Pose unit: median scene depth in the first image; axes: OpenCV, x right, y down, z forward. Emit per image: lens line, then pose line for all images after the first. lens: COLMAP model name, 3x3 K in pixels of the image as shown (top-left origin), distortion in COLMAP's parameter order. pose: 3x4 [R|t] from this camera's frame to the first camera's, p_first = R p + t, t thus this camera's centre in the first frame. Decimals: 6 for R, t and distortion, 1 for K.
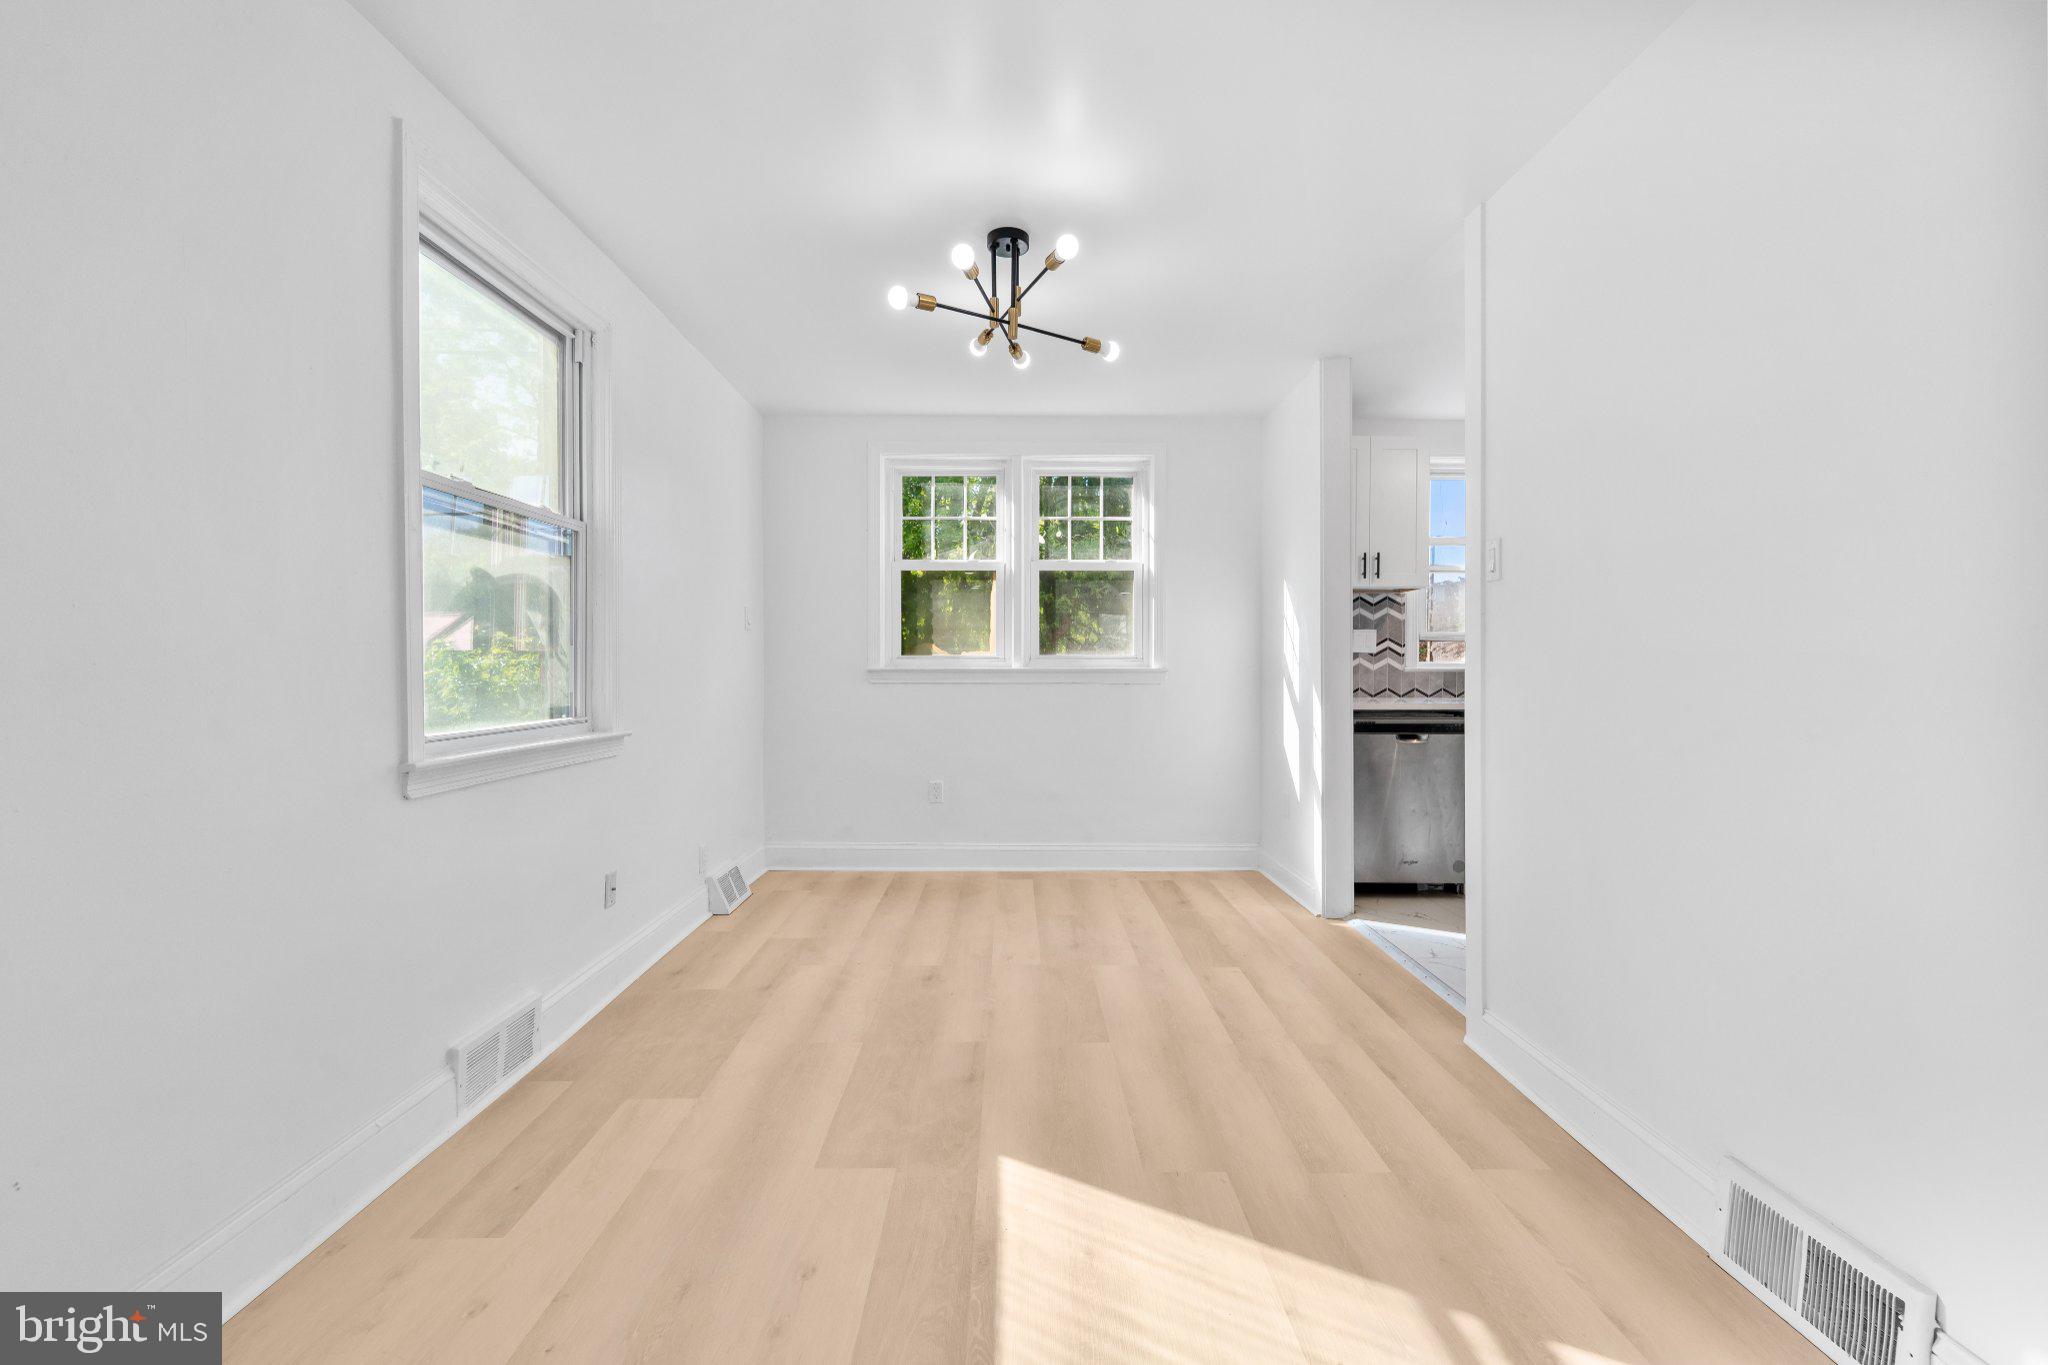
lens RADIAL K [[813.7, 0, 1026.4], [0, 813.7, 673.2], [0, 0, 1]] dist [0.000343, 0.000024]
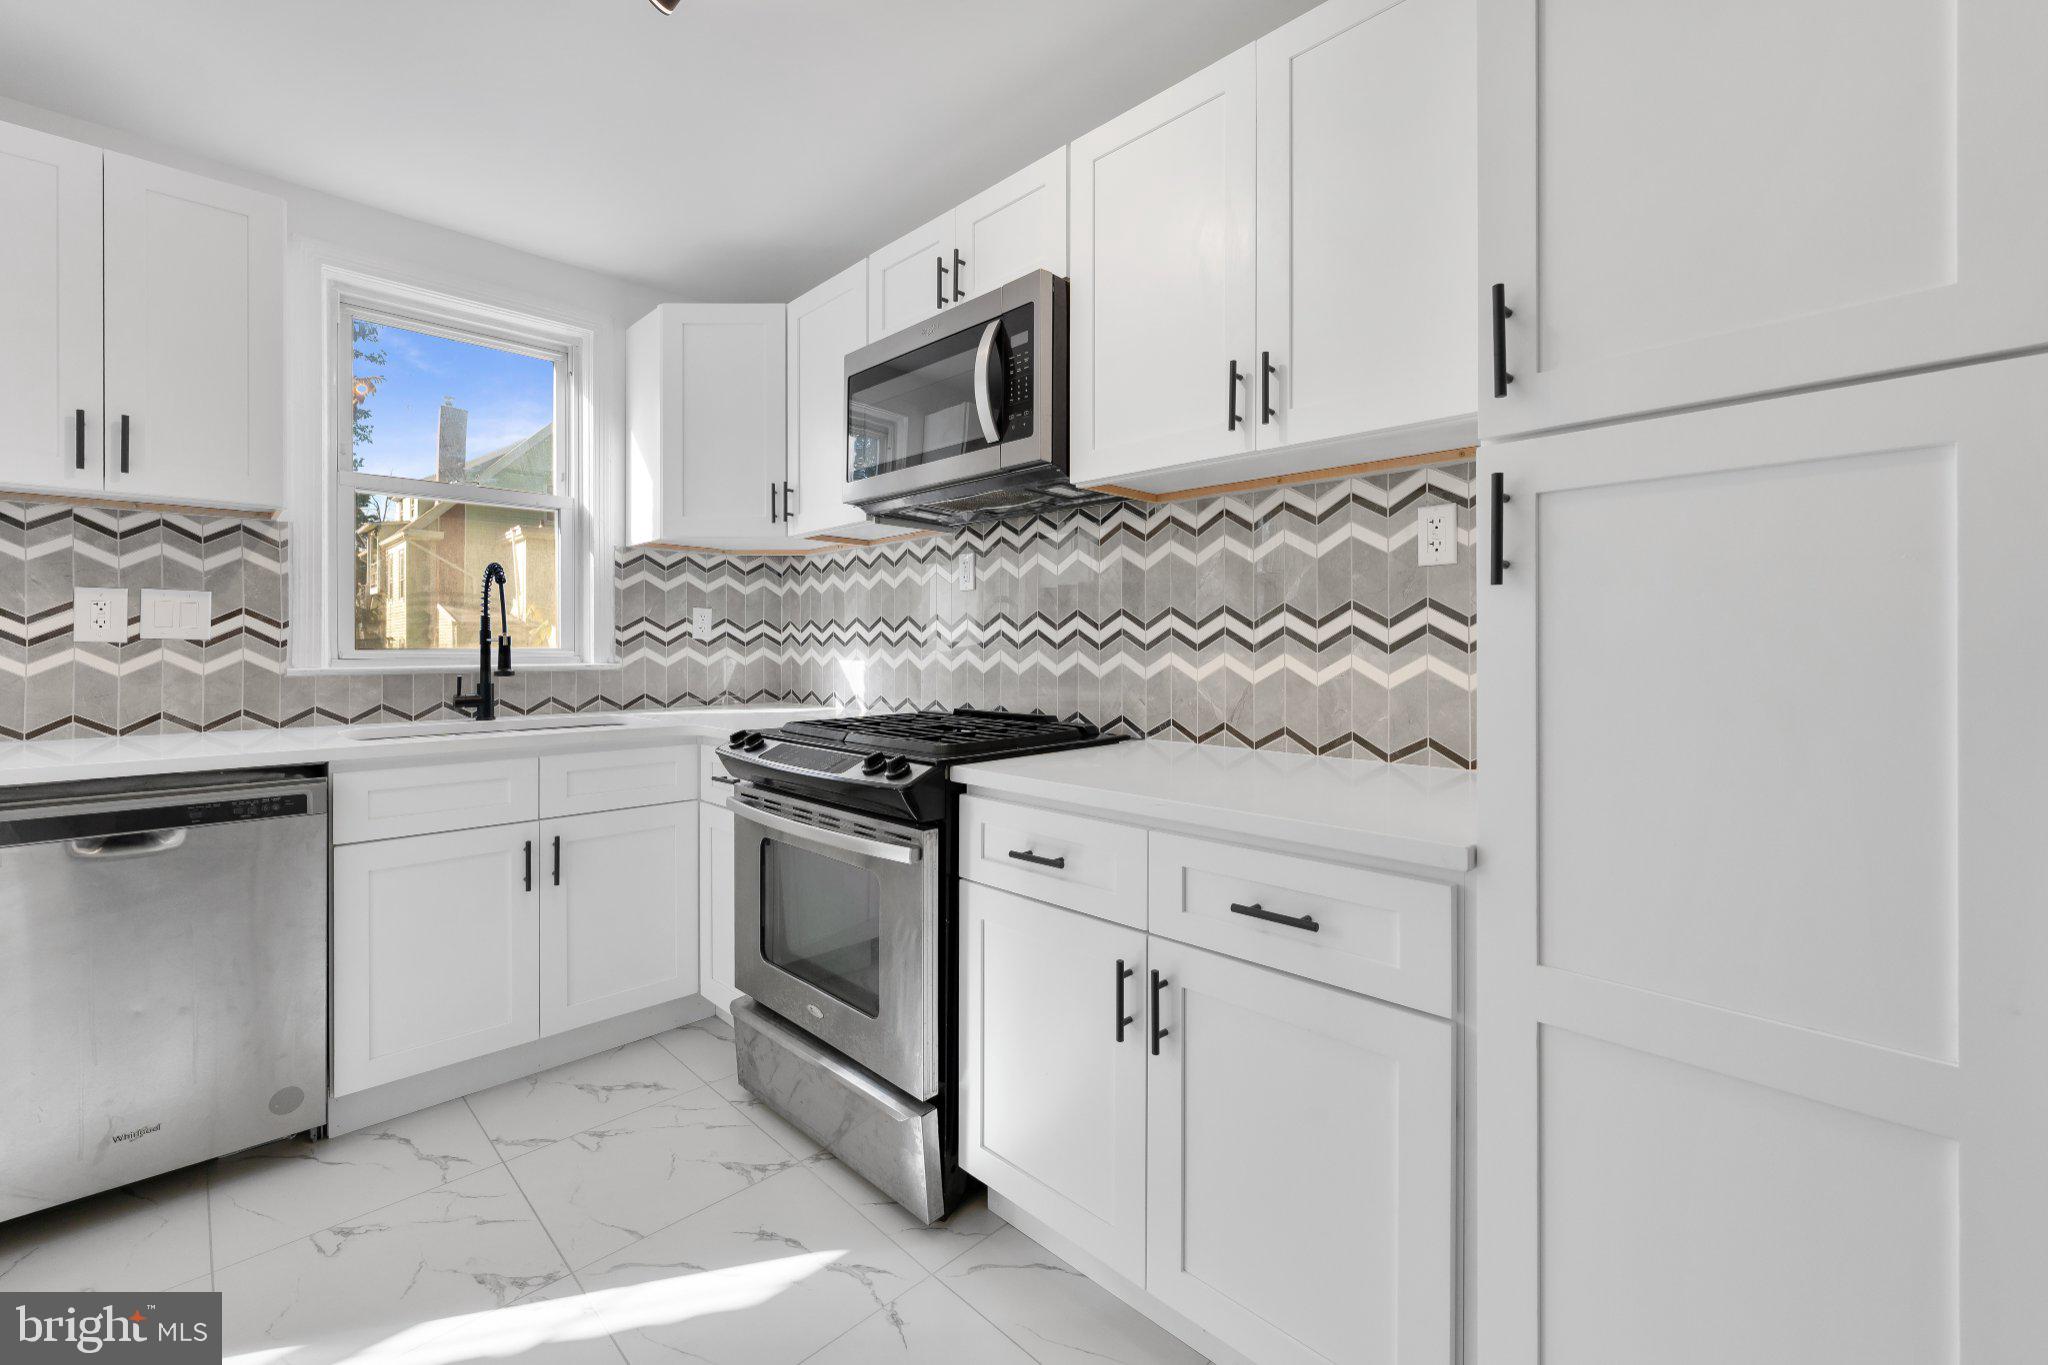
lens RADIAL K [[834.0, 0, 1023.0], [0, 834.0, 643.4], [0, 0, 1]] dist [0.000133, -0.000045]
pose [[0.714320, -0.001331, 0.699818, 0.437284], [0.007726, 0.999952, -0.005984, -0.016152], [-0.699777, 0.009681, 0.714296, 0.313098]]
